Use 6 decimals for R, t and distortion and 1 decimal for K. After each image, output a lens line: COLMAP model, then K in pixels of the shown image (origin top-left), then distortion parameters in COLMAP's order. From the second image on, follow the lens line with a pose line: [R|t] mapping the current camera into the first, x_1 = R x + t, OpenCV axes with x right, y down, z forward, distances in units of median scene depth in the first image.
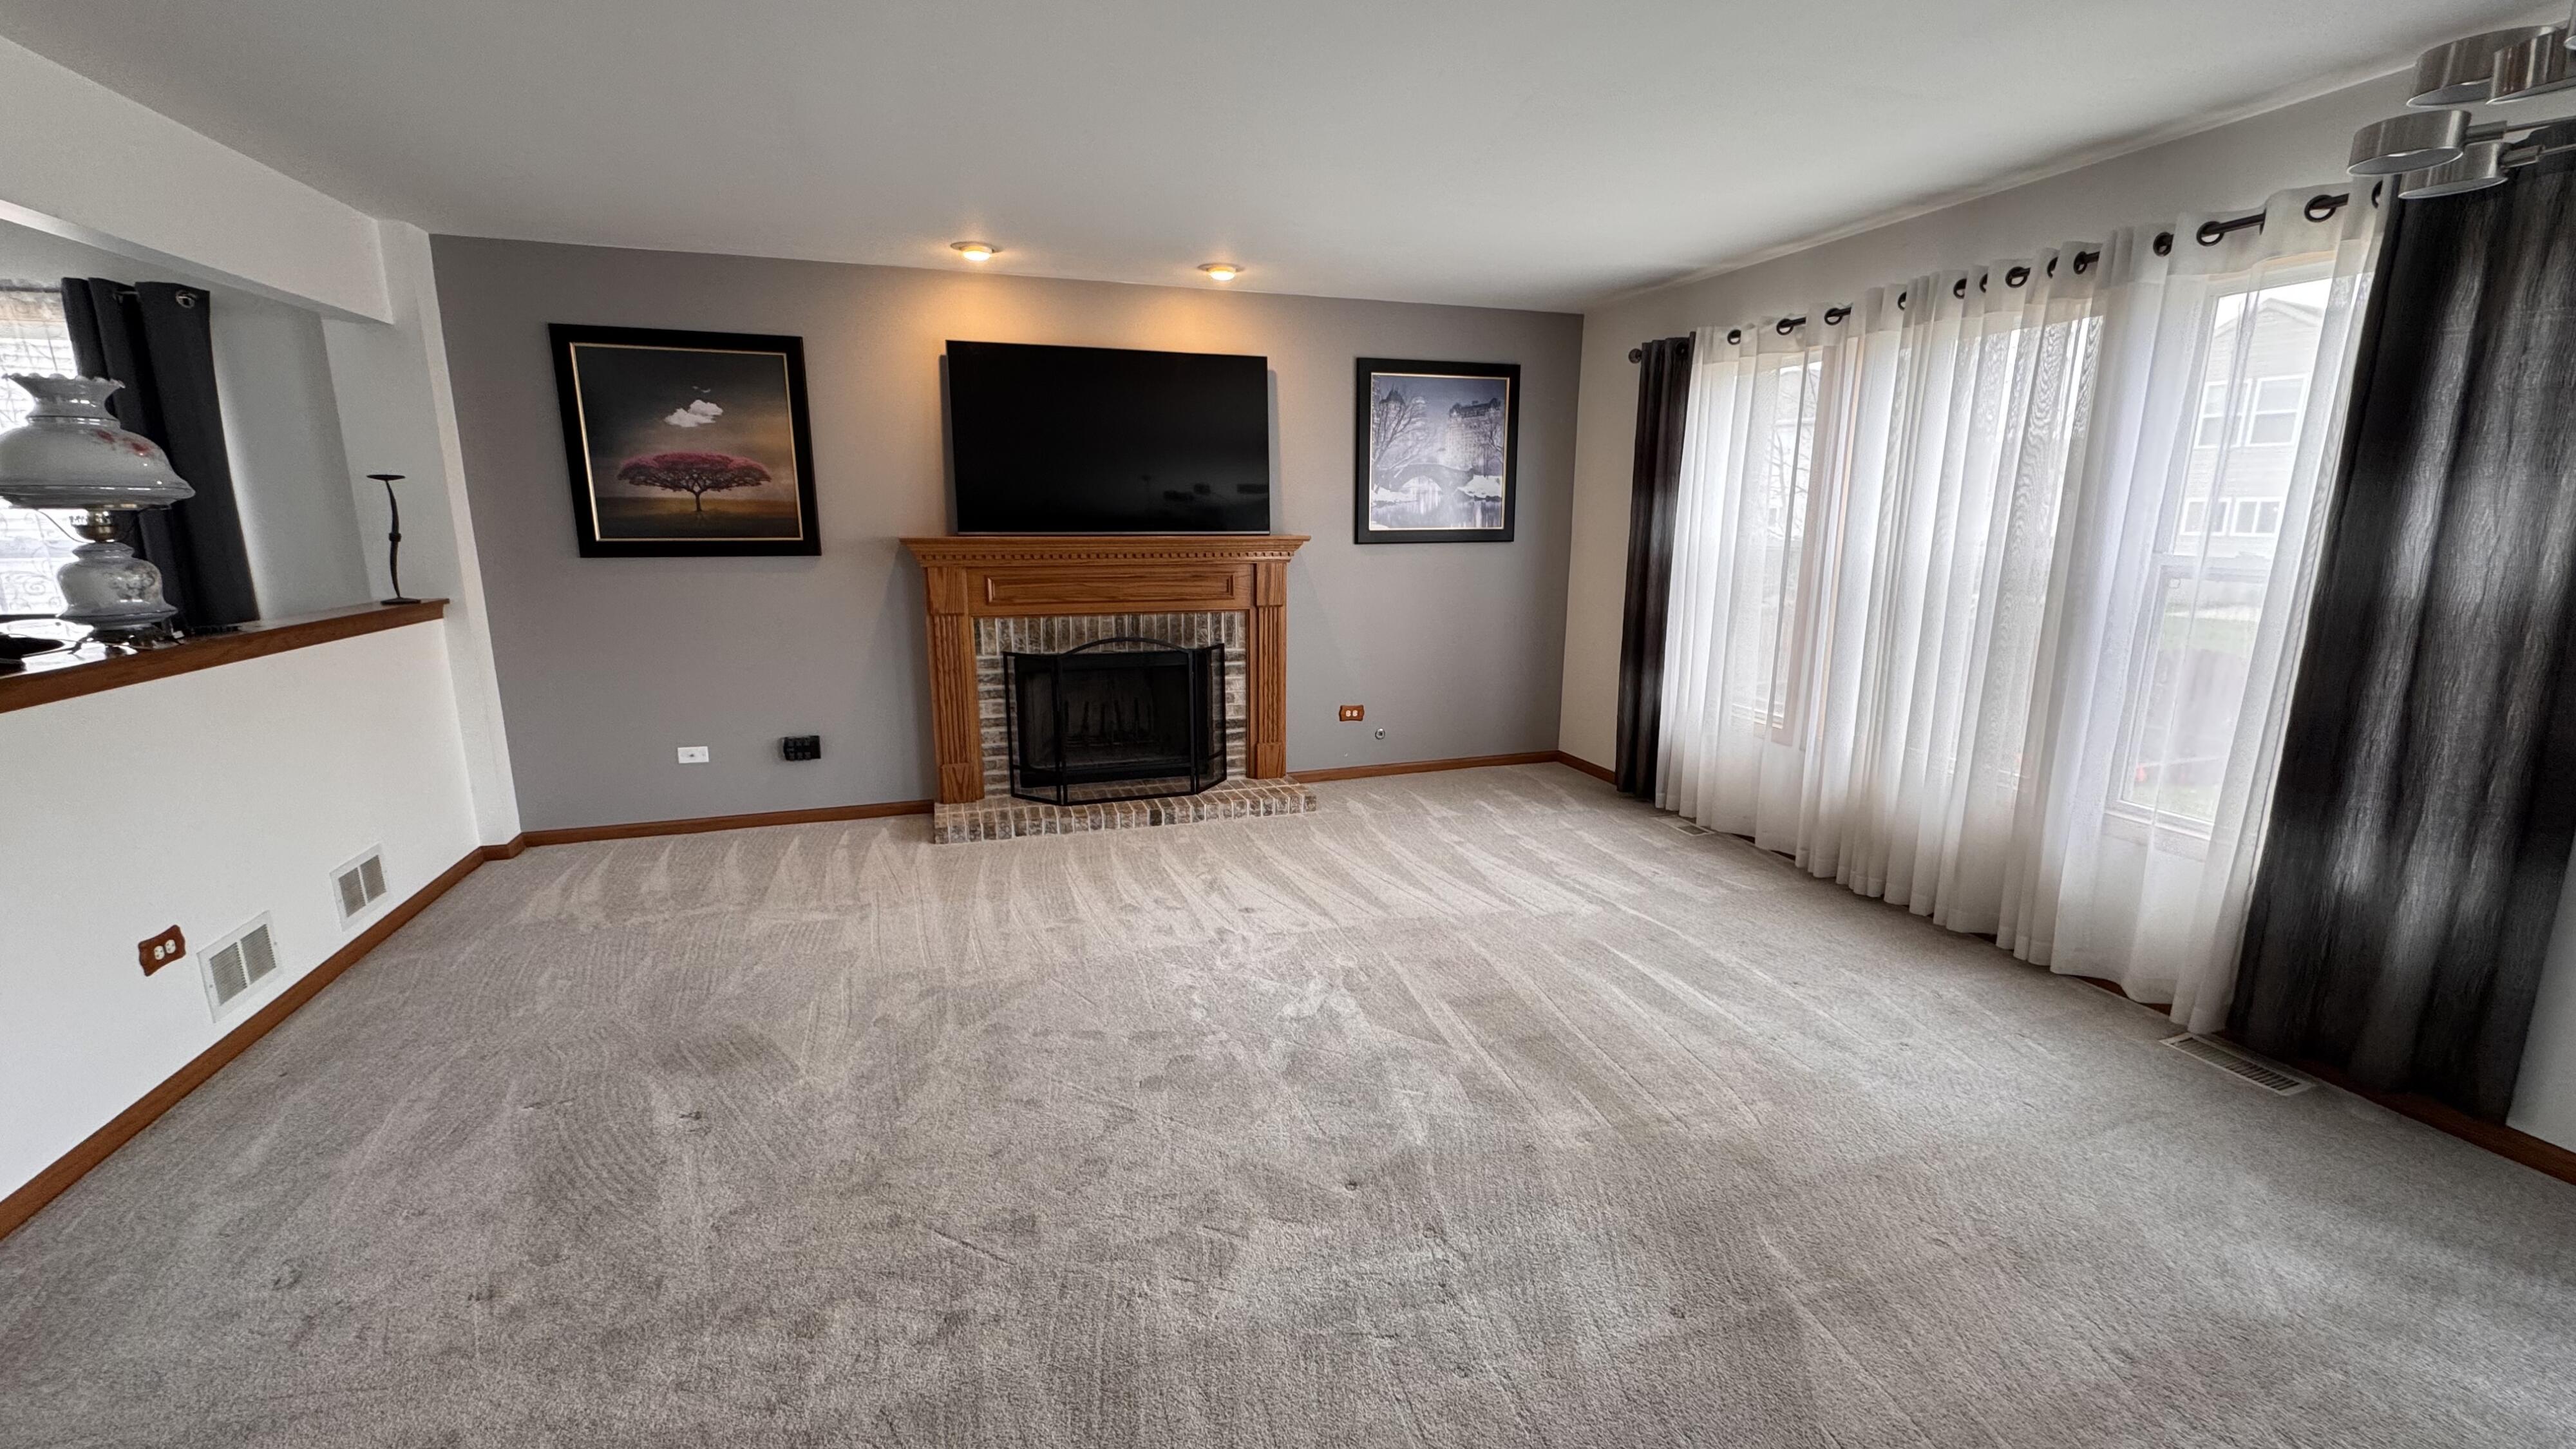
lens RADIAL K [[1013.4, 0, 1282.5], [0, 1013.4, 730.7], [0, 0, 1]] dist [-0.000838, 0.000017]
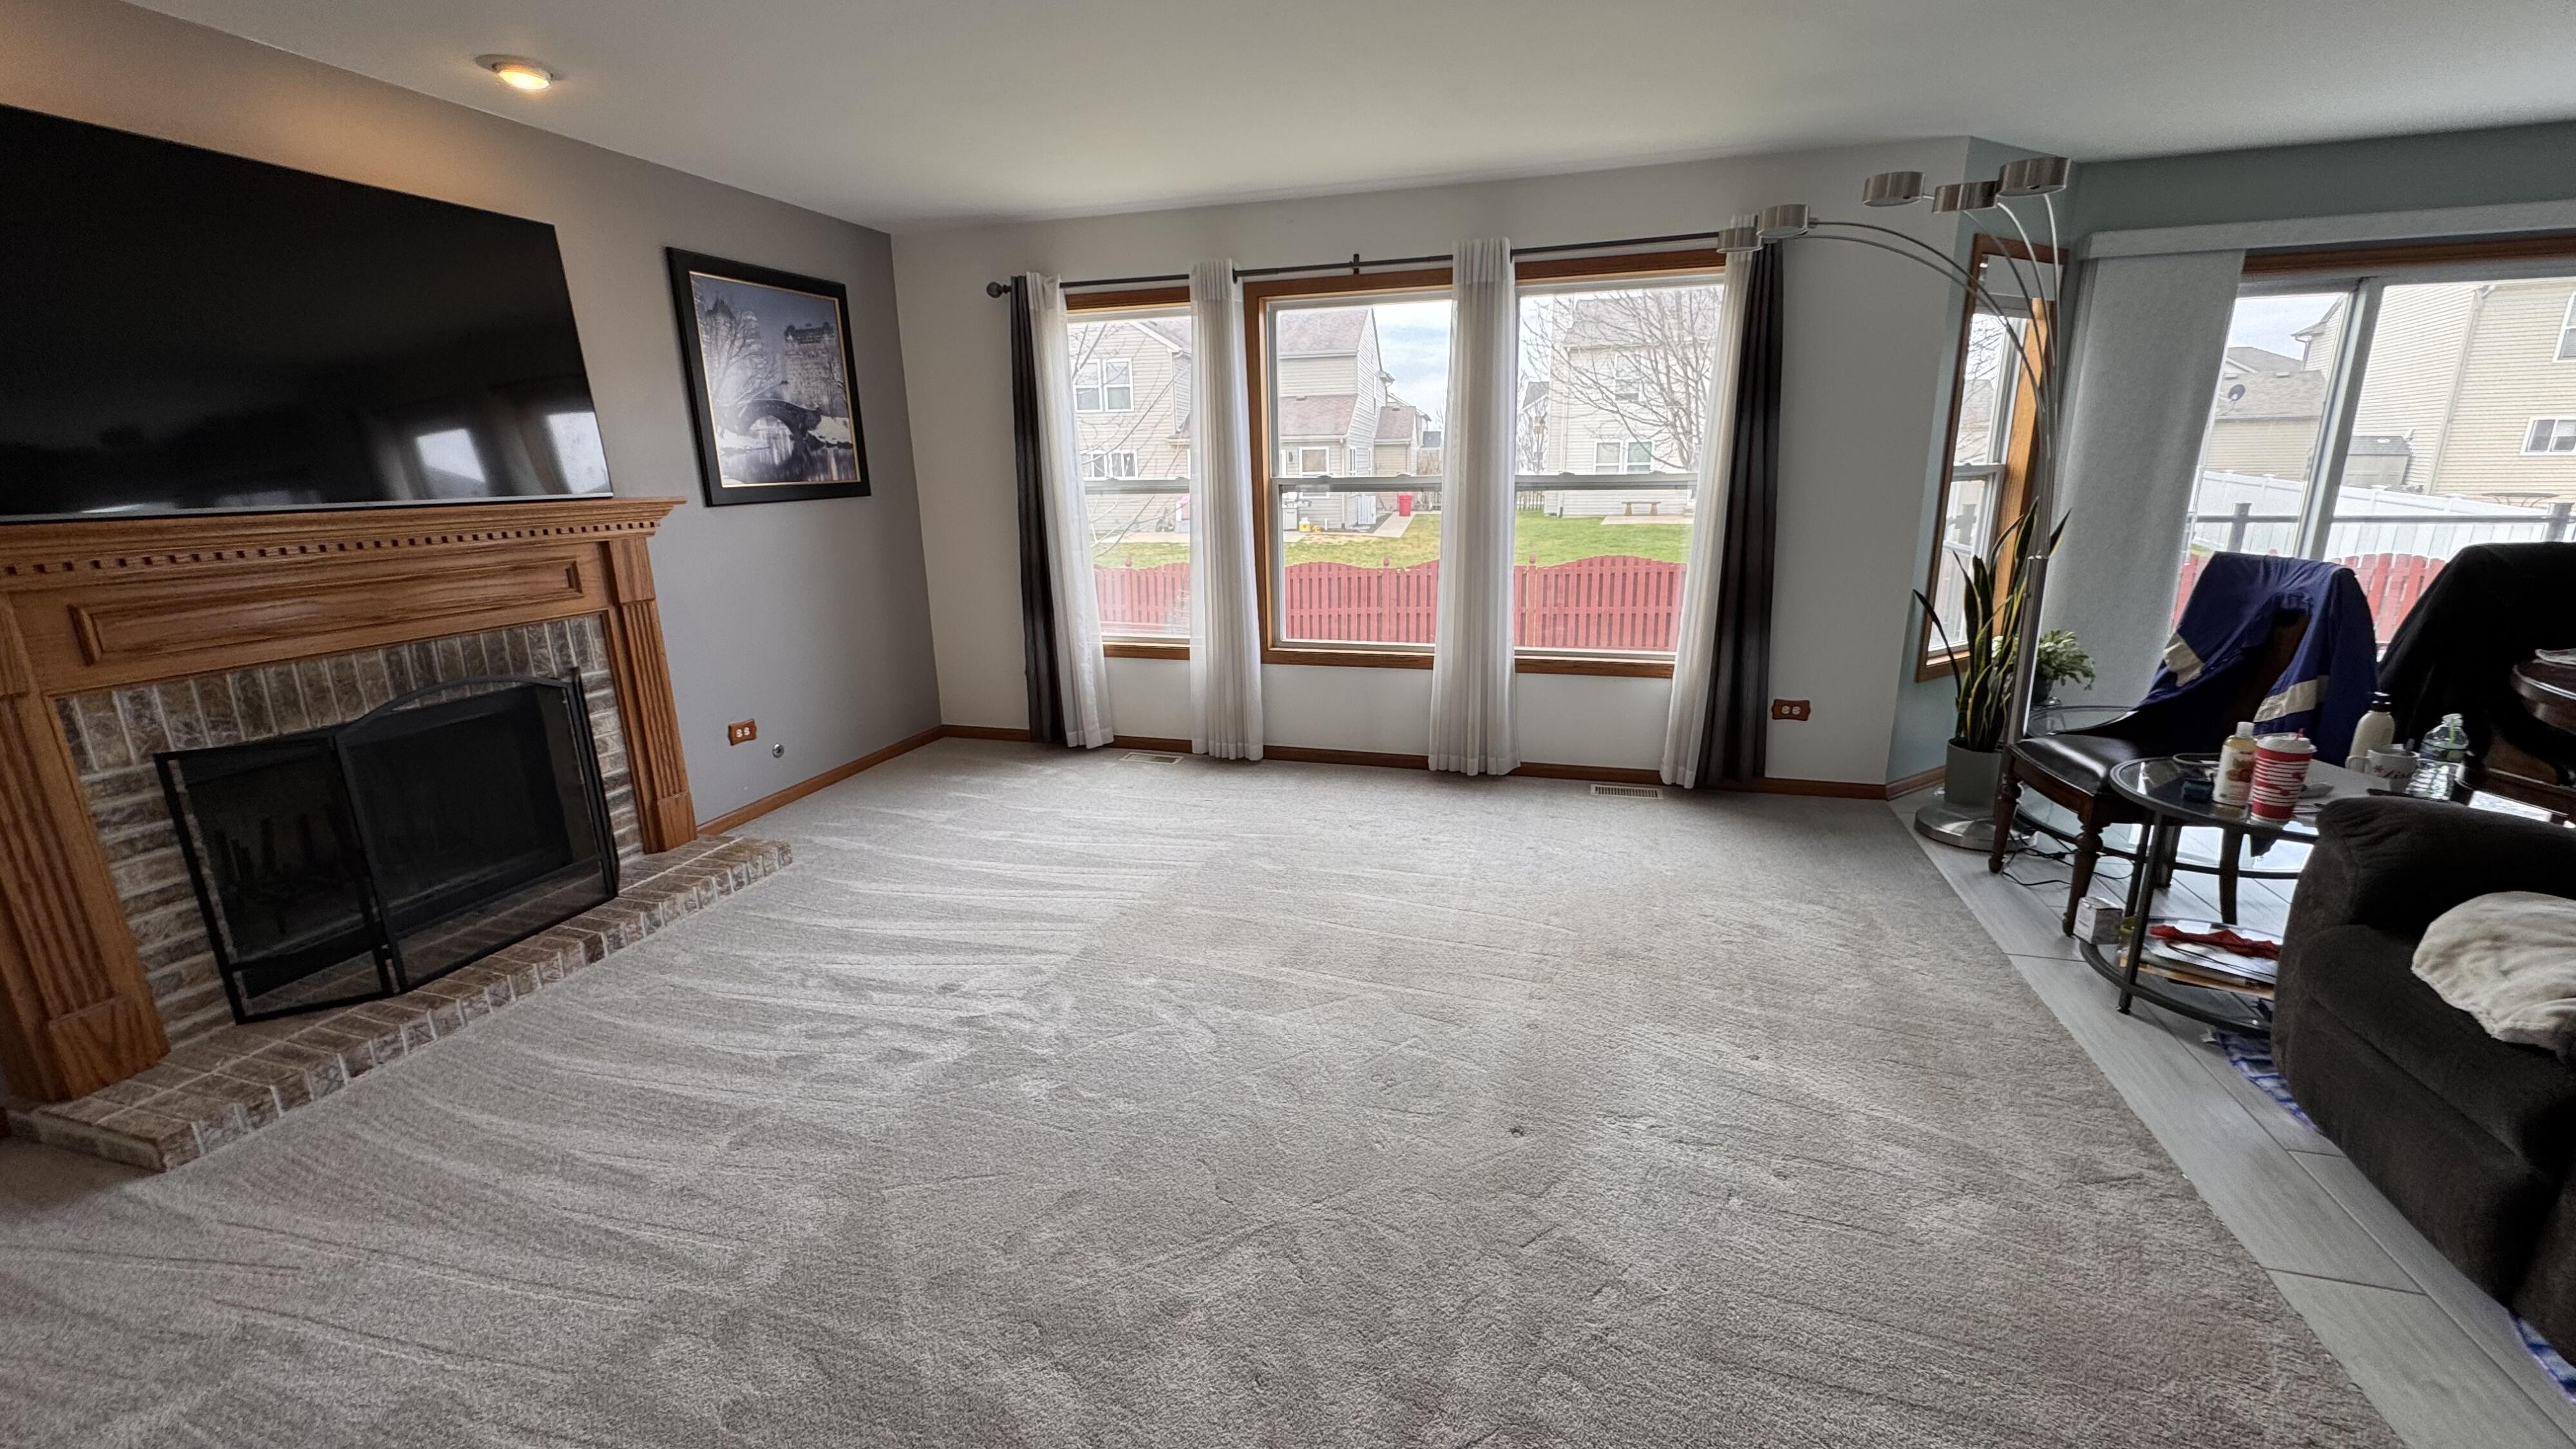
lens RADIAL K [[1025.8, 0, 1288.0], [0, 1025.8, 724.5], [0, 0, 1]] dist [-0.000872, -0.000232]
pose [[0.567125, -0.217642, 0.794356, -0.348775], [0.191982, 0.972820, 0.129475, -0.049514], [-0.800945, 0.079074, 0.593494, 0.251168]]
